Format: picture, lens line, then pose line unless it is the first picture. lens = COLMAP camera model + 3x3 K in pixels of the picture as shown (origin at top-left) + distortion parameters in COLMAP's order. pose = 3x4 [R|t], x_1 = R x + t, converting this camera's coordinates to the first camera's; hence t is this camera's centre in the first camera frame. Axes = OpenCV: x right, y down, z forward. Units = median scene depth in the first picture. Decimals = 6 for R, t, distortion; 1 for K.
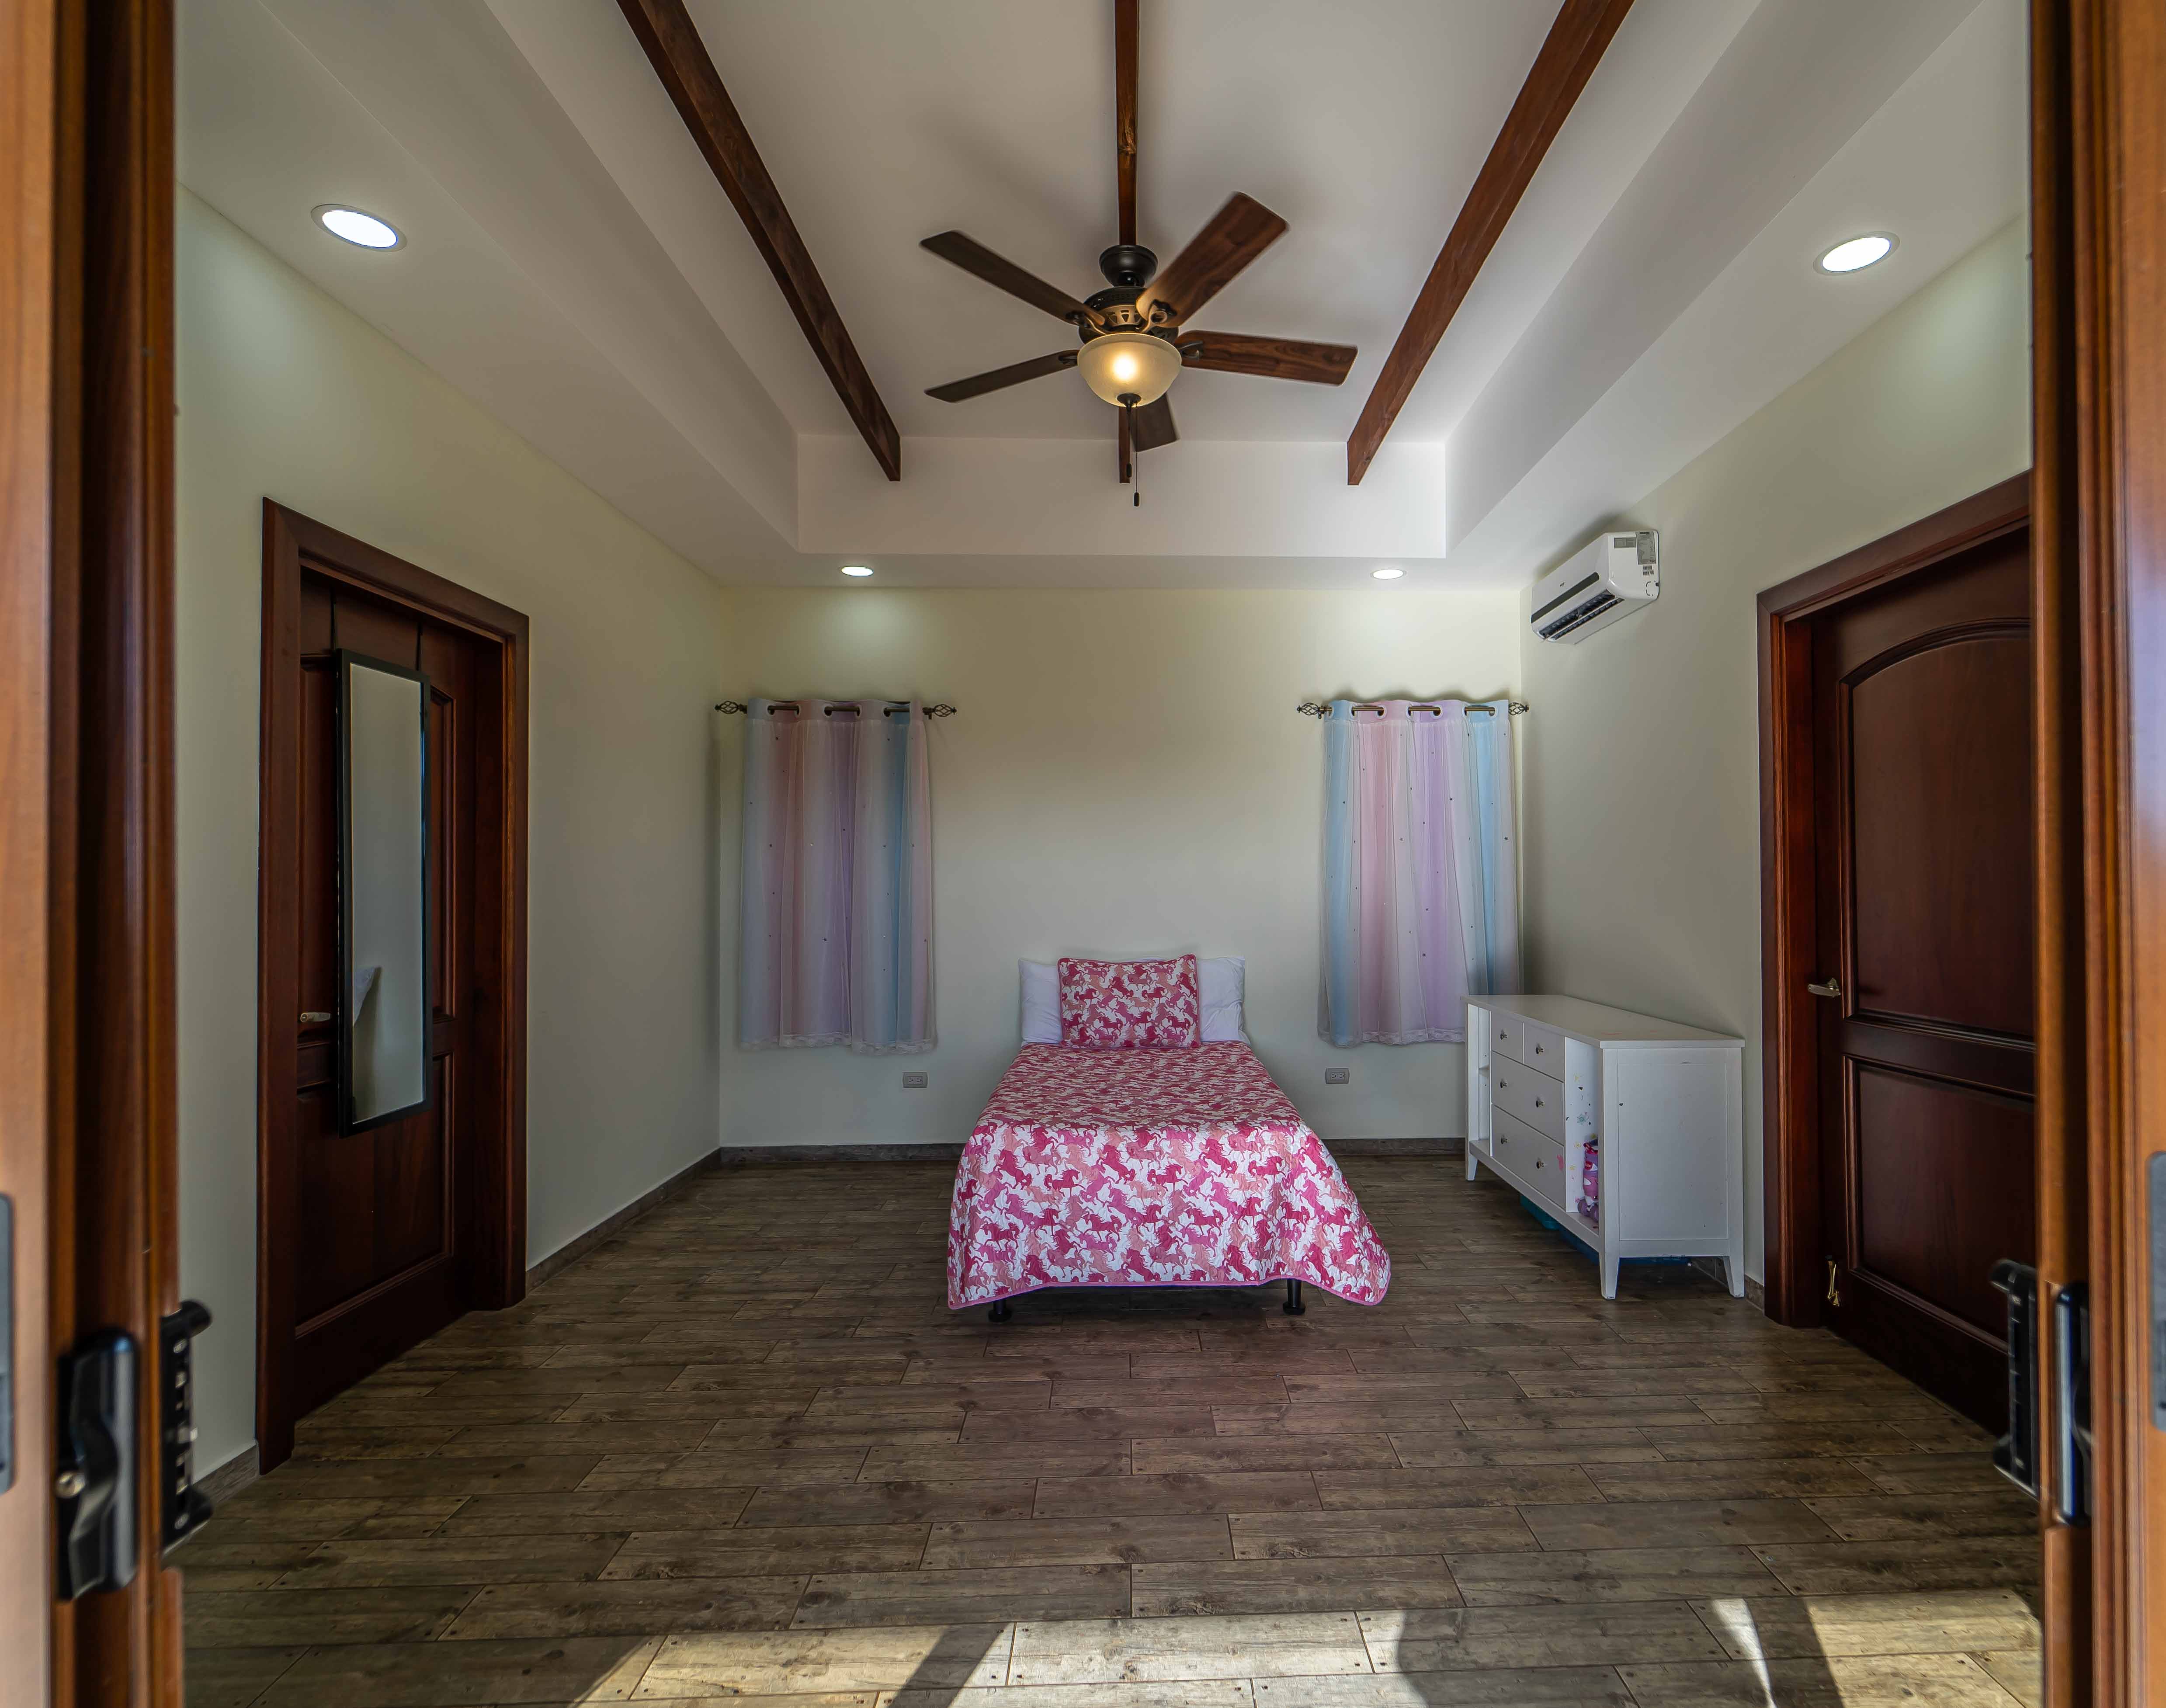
lens RADIAL K [[1051.4, 0, 1086.7], [0, 1051.4, 877.7], [0, 0, 1]] dist [-0.003950, 0.000325]
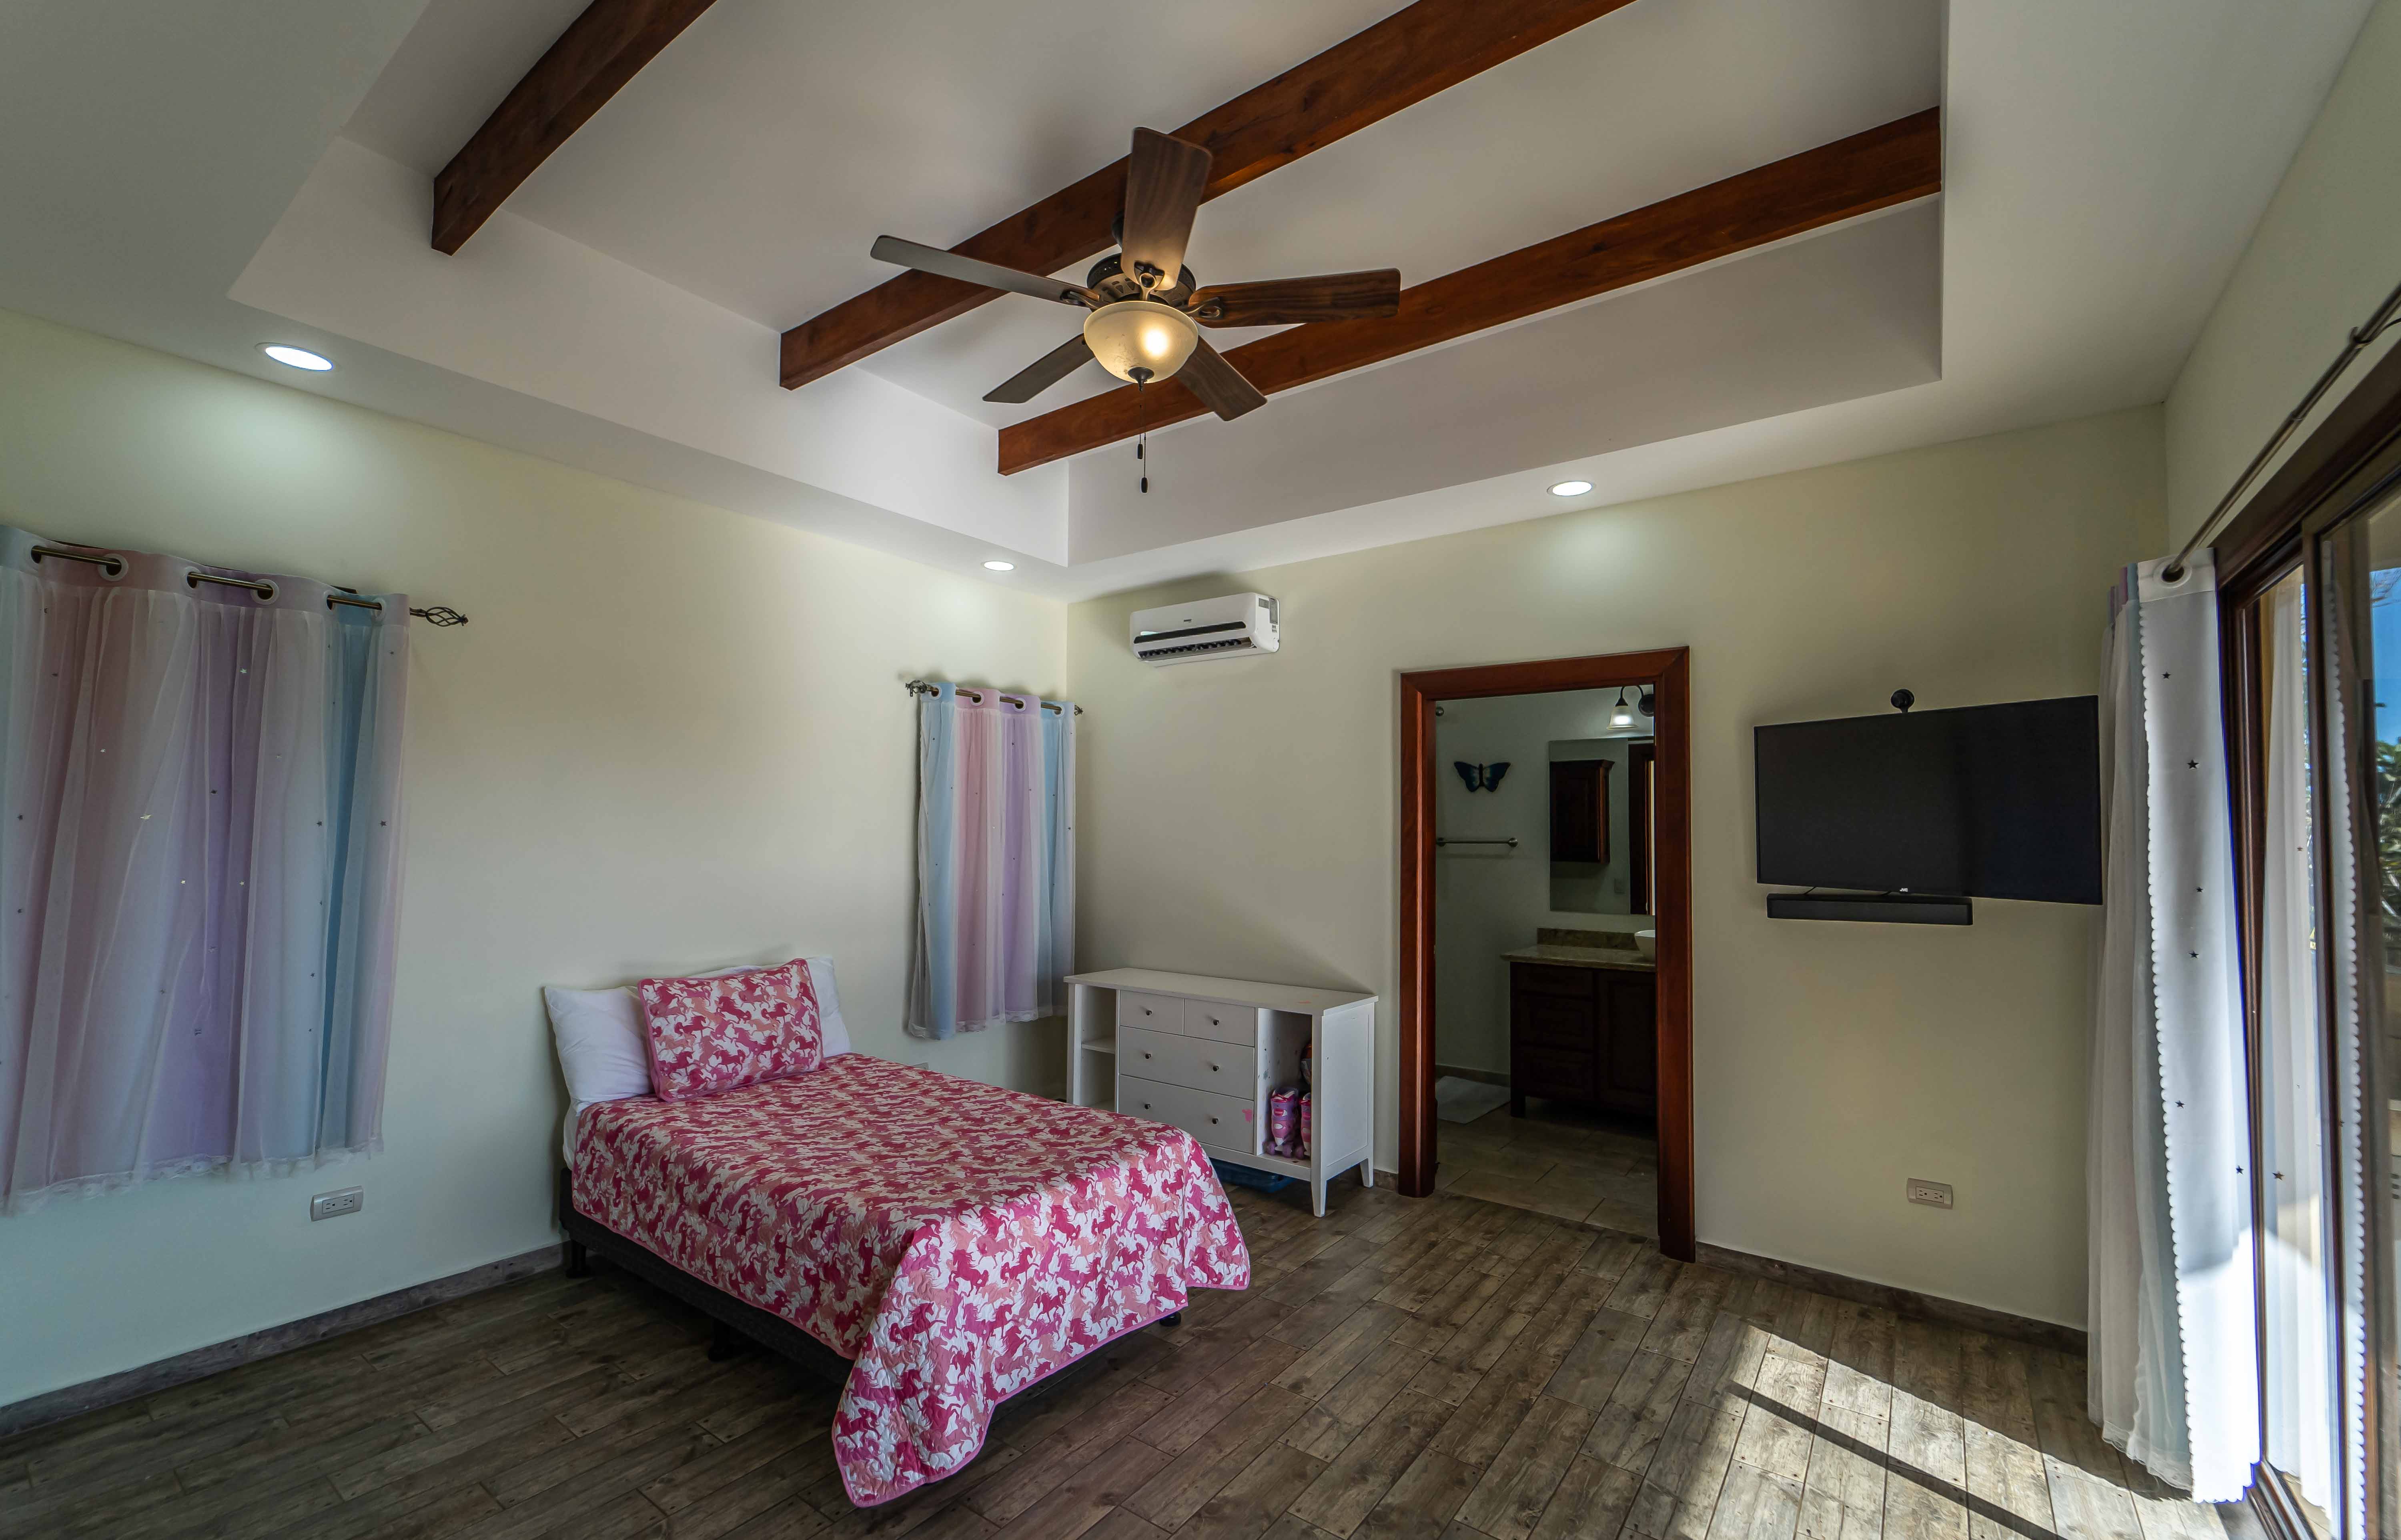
lens RADIAL K [[1001.9, 0, 1245.5], [0, 1001.9, 799.7], [0, 0, 1]] dist [-0.000788, -0.000591]
pose [[0.594349, 0.038953, 0.803263, -0.554997], [-0.015366, 0.999194, -0.037085, -0.049303], [-0.804060, 0.009698, 0.594469, 0.381138]]
